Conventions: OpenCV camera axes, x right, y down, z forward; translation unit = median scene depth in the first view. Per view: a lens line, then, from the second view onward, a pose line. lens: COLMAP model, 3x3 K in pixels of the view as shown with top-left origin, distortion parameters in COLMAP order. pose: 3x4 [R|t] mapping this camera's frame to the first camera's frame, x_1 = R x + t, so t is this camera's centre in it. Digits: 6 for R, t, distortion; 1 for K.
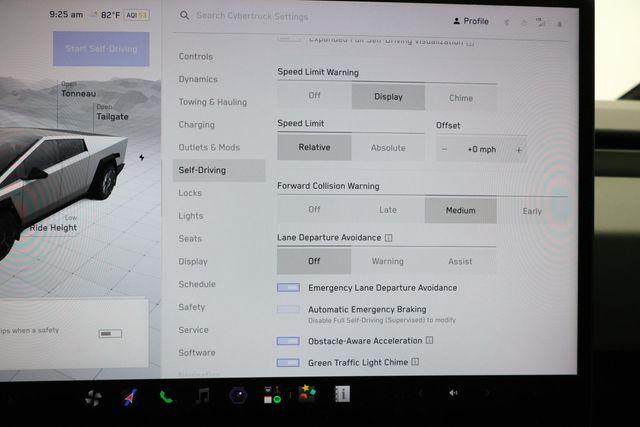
lens RADIAL K [[436.8, 0, 323.0], [0, 436.8, 214.1], [0, 0, 1]] dist [-0.002737, -0.023331]
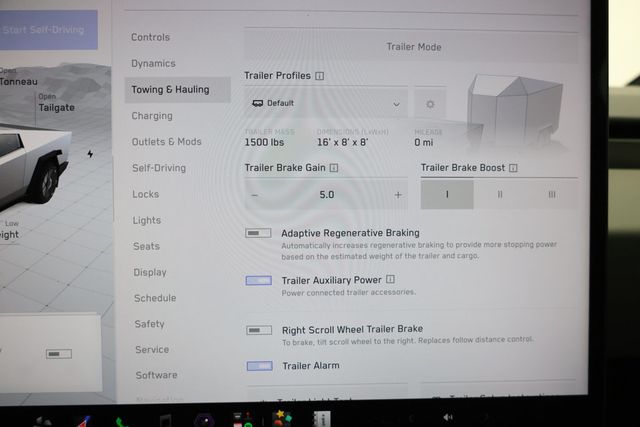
lens RADIAL K [[436.8, 0, 331.9], [0, 436.8, 213.1], [0, 0, 1]] dist [-0.002737, -0.023331]
pose [[0.999953, -0.007765, -0.005796, 0.073652], [0.007867, 0.999812, 0.017748, -0.022732], [0.005657, -0.017793, 0.999826, 0.126655]]
